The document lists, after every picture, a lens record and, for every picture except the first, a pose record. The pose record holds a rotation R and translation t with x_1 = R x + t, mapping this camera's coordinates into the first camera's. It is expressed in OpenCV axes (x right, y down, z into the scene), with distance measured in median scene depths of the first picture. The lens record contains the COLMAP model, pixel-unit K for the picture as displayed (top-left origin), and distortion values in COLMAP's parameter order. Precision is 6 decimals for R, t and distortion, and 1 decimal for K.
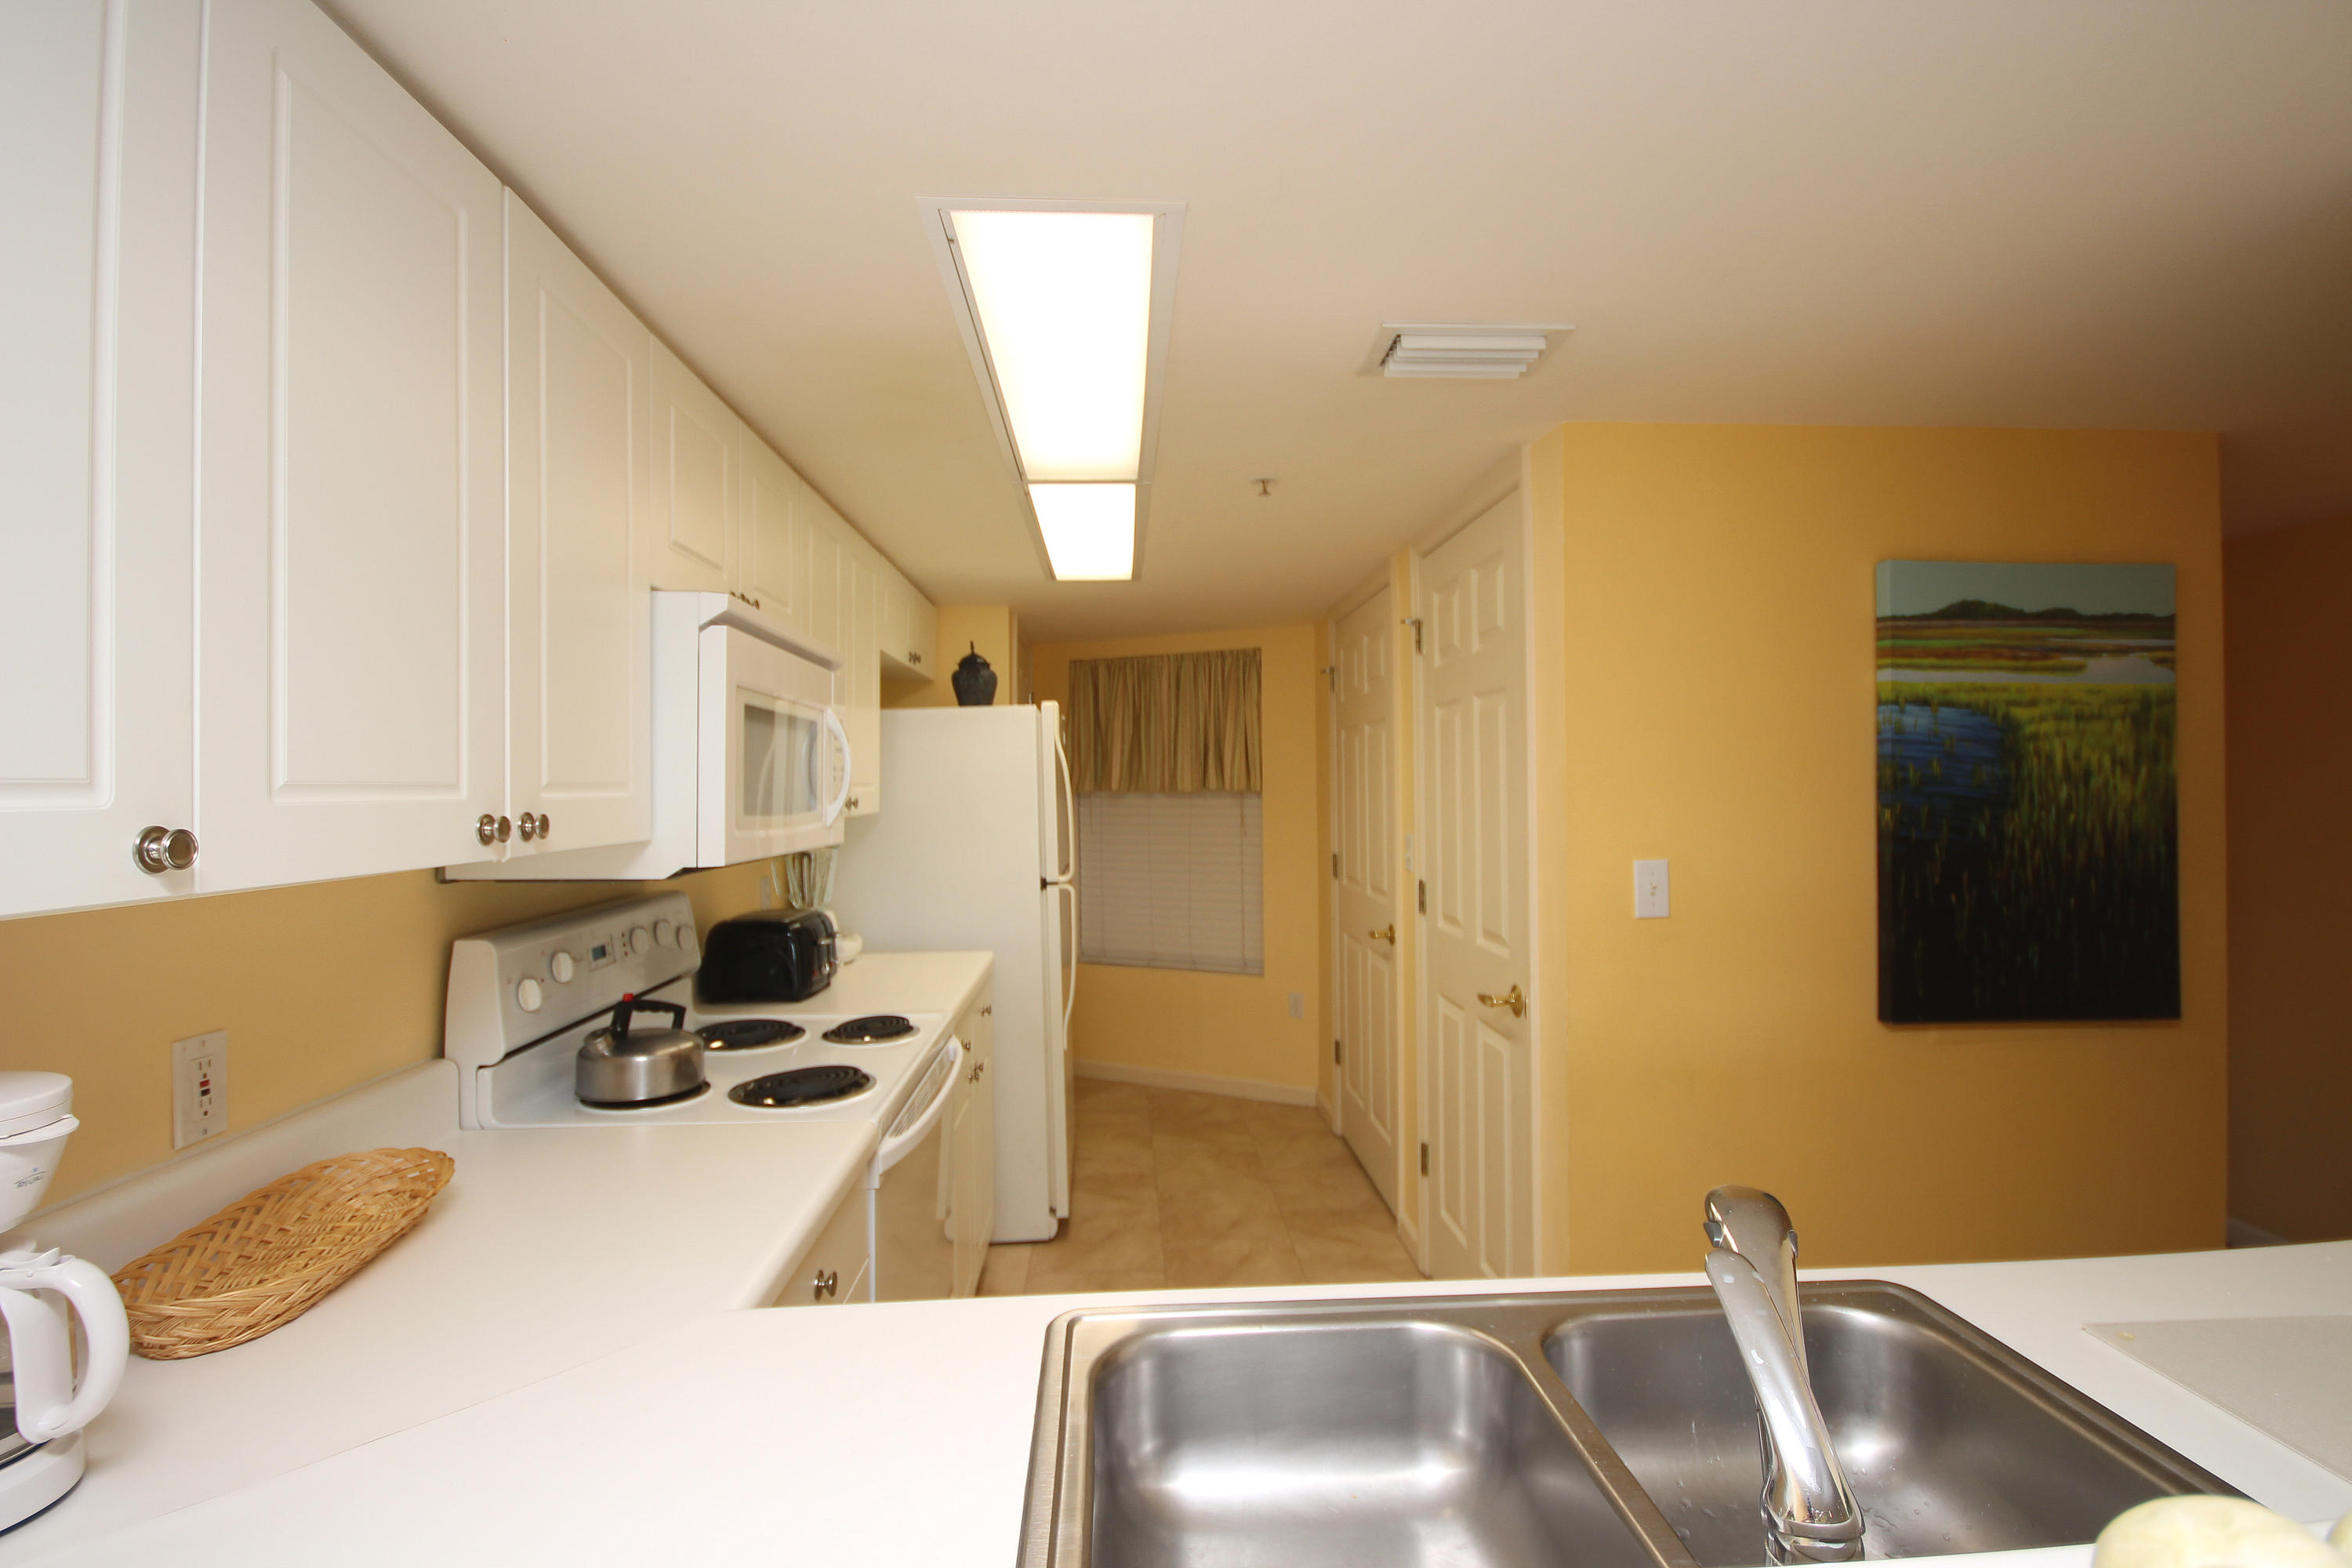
lens RADIAL K [[1096.1, 0, 1180.8], [0, 1096.1, 785.8], [0, 0, 1]] dist [-0.000230, 0.001012]
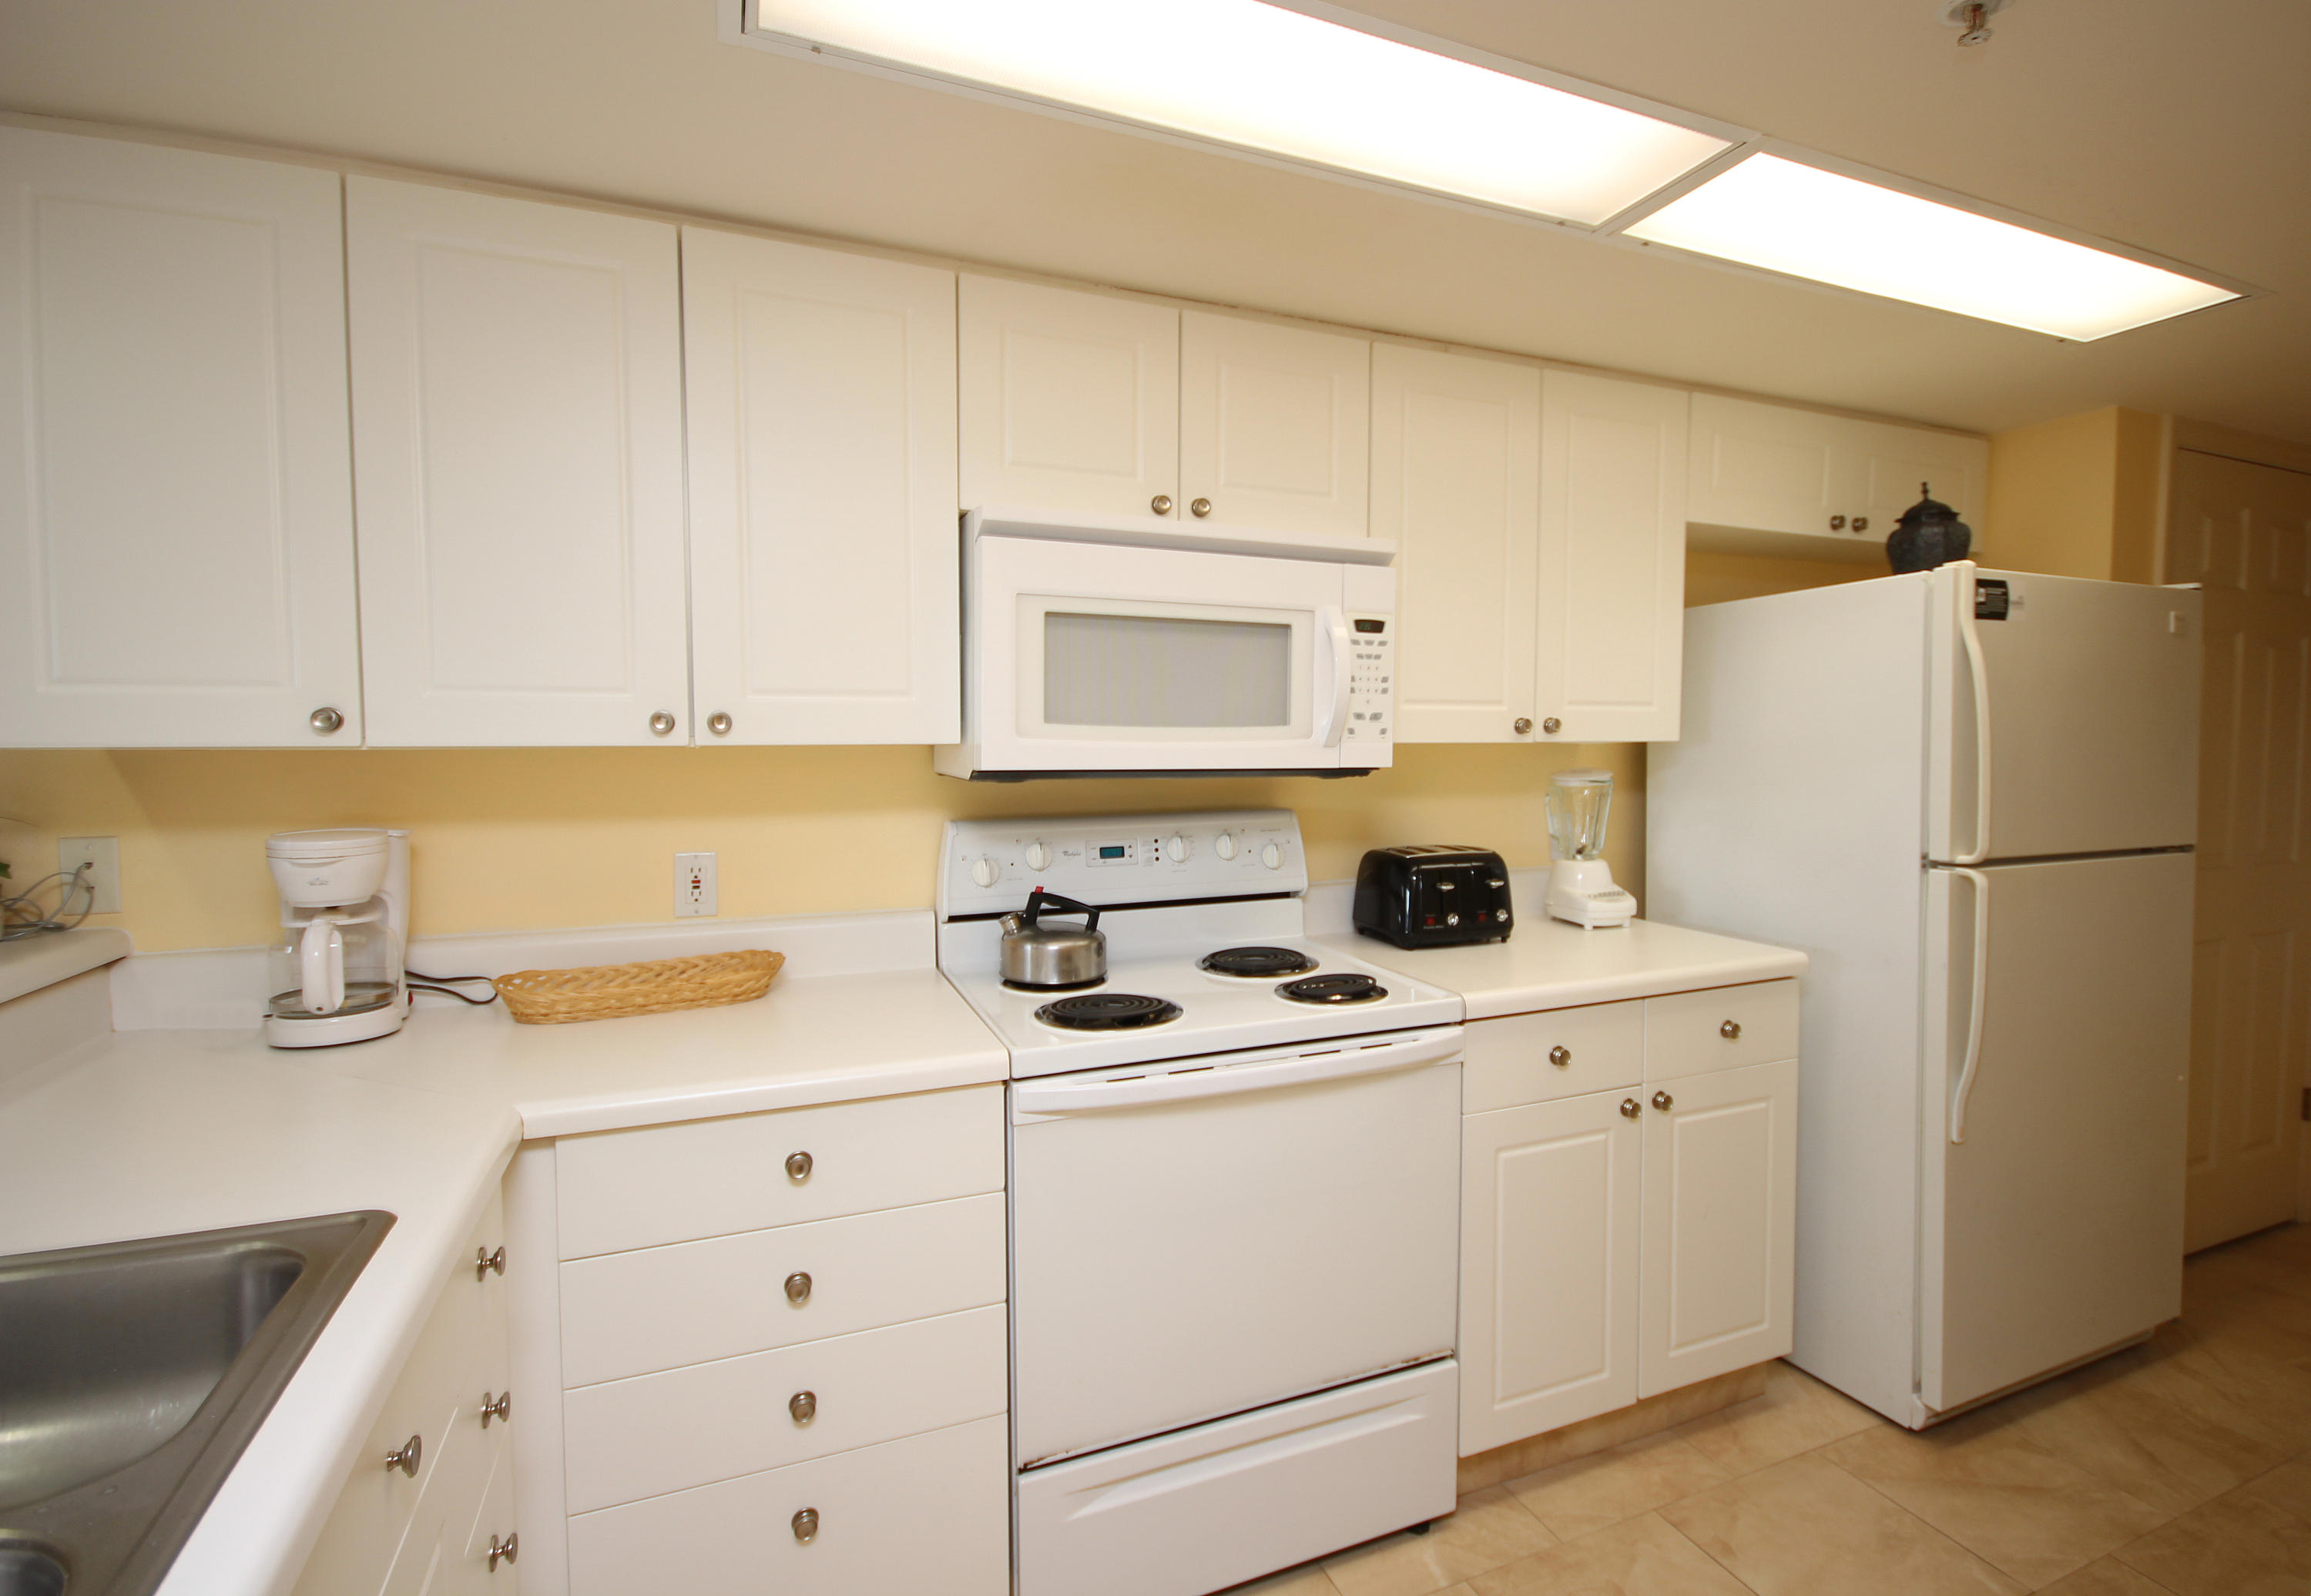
lens RADIAL K [[1114.7, 0, 1206.7], [0, 1114.7, 798.5], [0, 0, 1]] dist [0.016501, -0.011956]
pose [[0.350350, 0.058266, -0.934805, 0.284688], [-0.004180, 0.998150, 0.060648, 0.015667], [0.936610, -0.017341, 0.349945, 0.366956]]
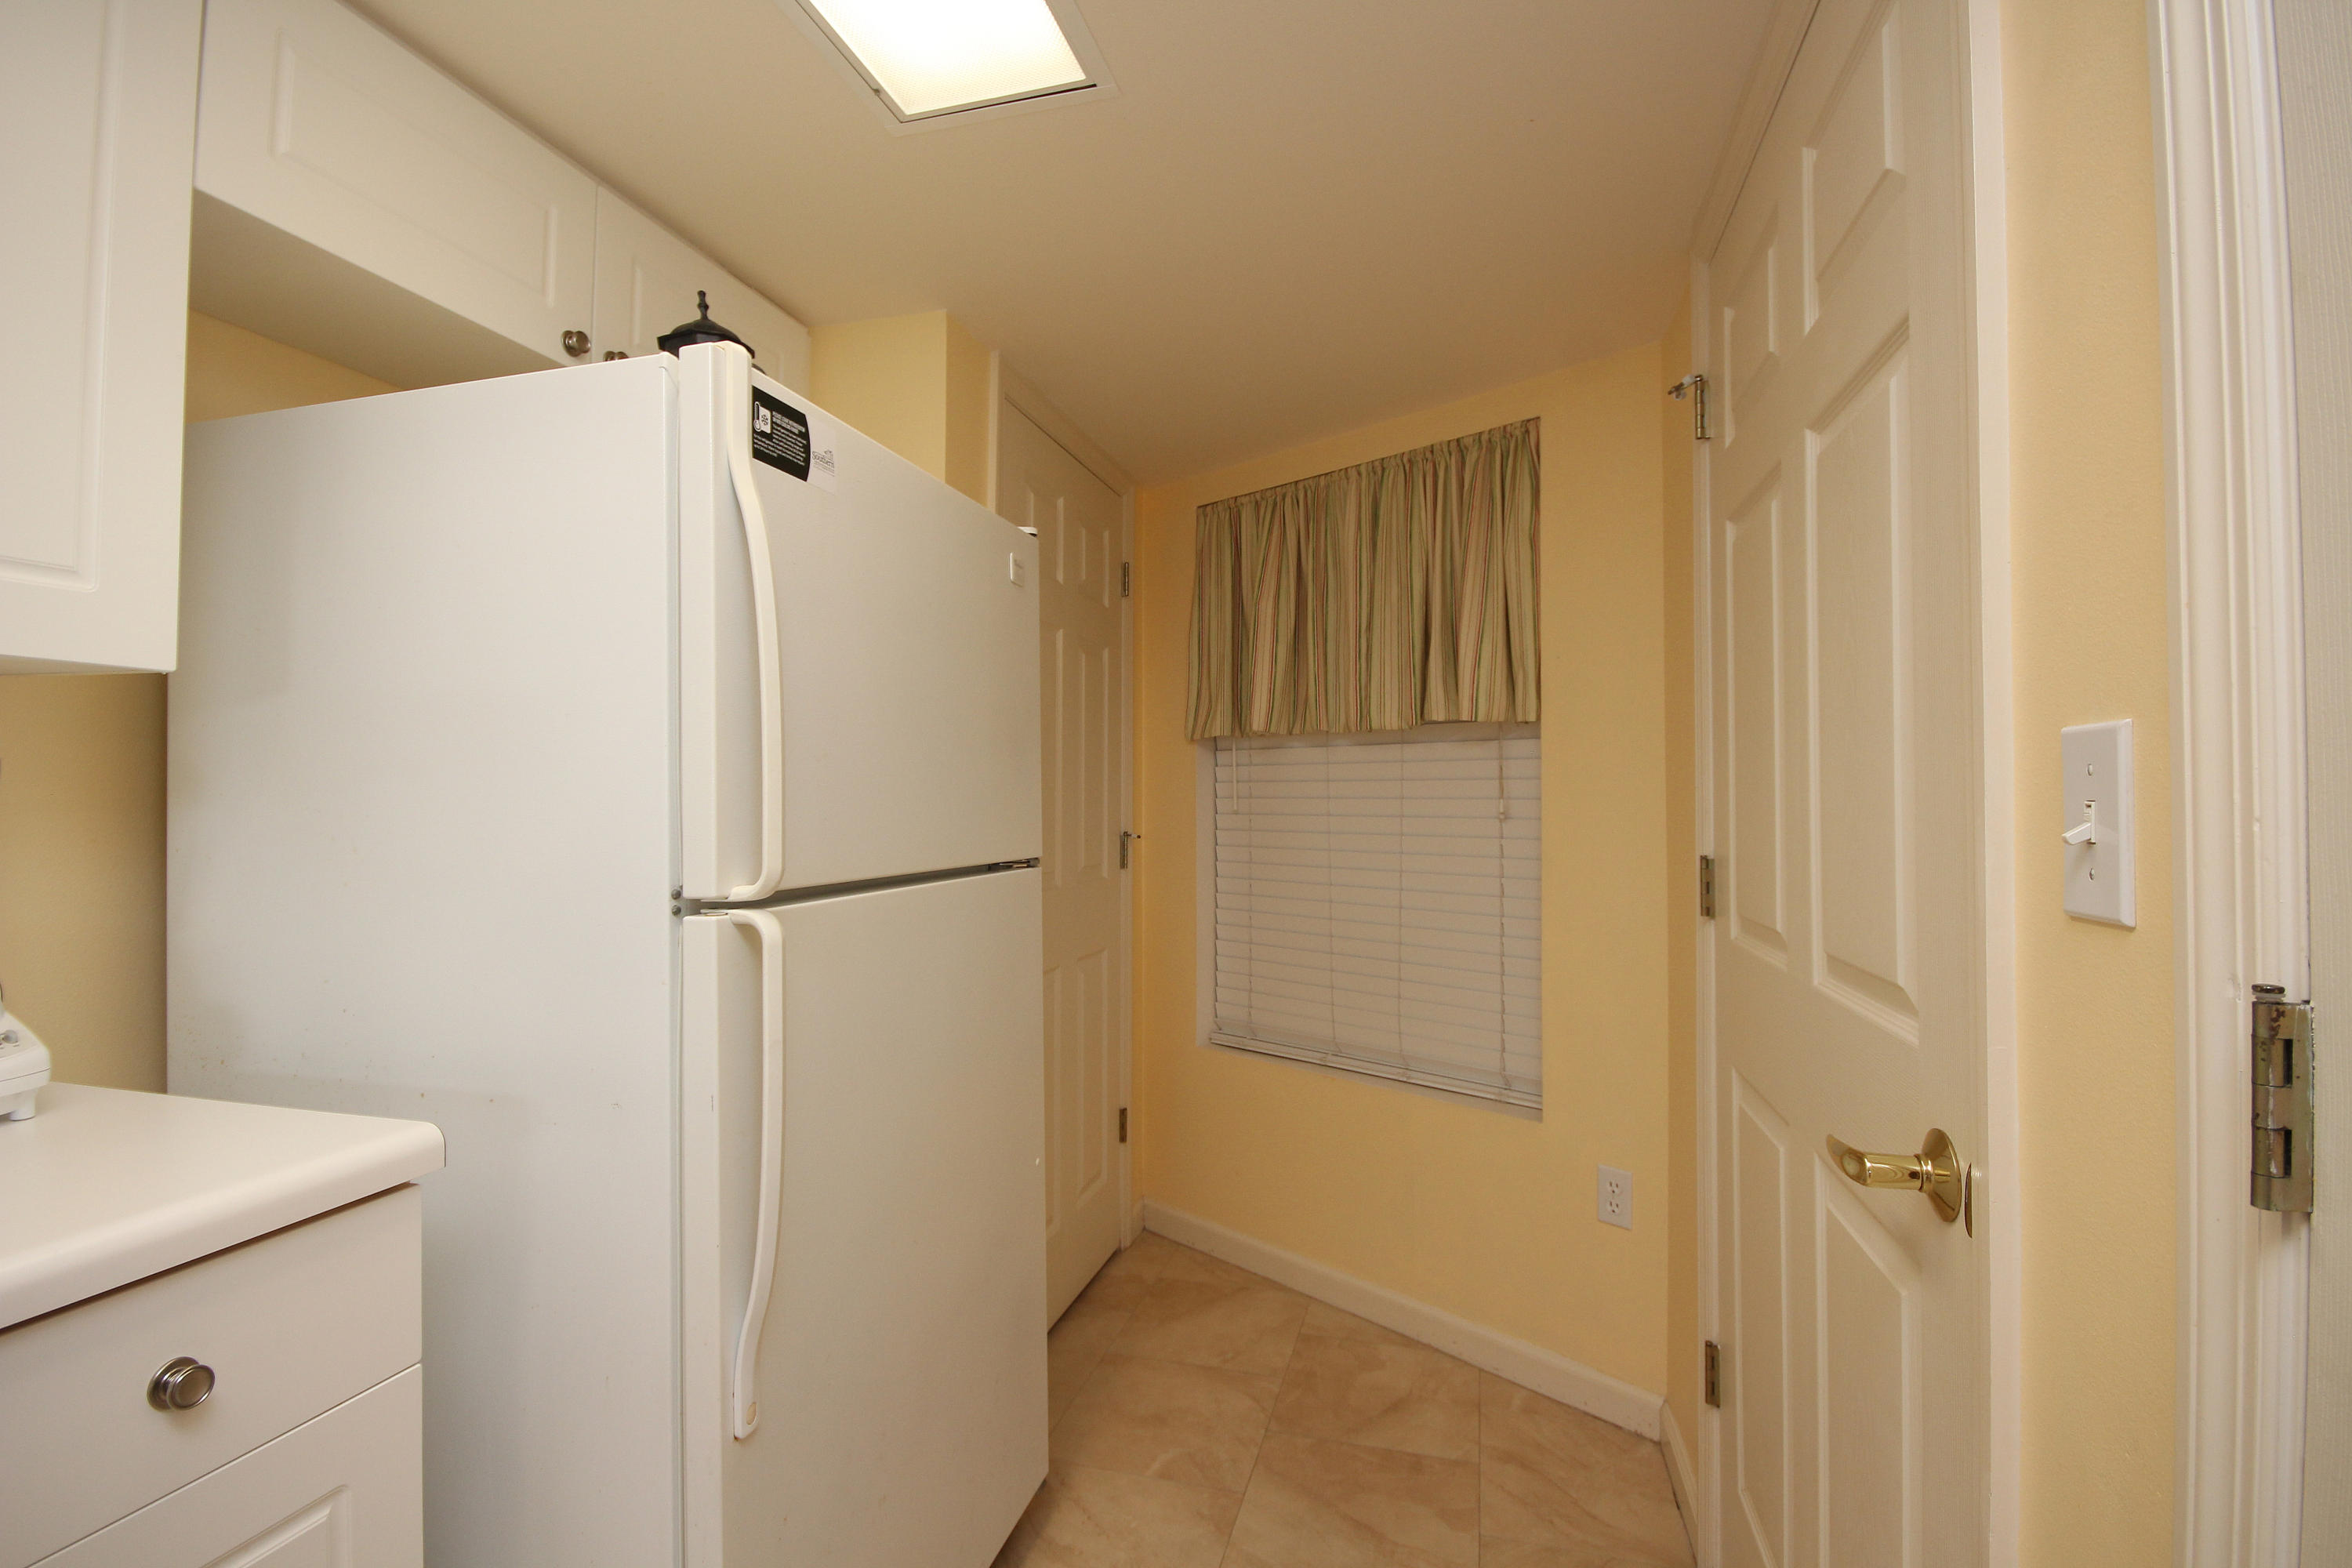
lens RADIAL K [[1096.1, 0, 1180.8], [0, 1096.1, 785.8], [0, 0, 1]] dist [-0.000230, 0.001012]
pose [[0.947279, 0.005354, -0.320364, 0.103478], [-0.009665, 0.999883, -0.011869, 0.051478], [0.320263, 0.014340, 0.947220, 0.670962]]
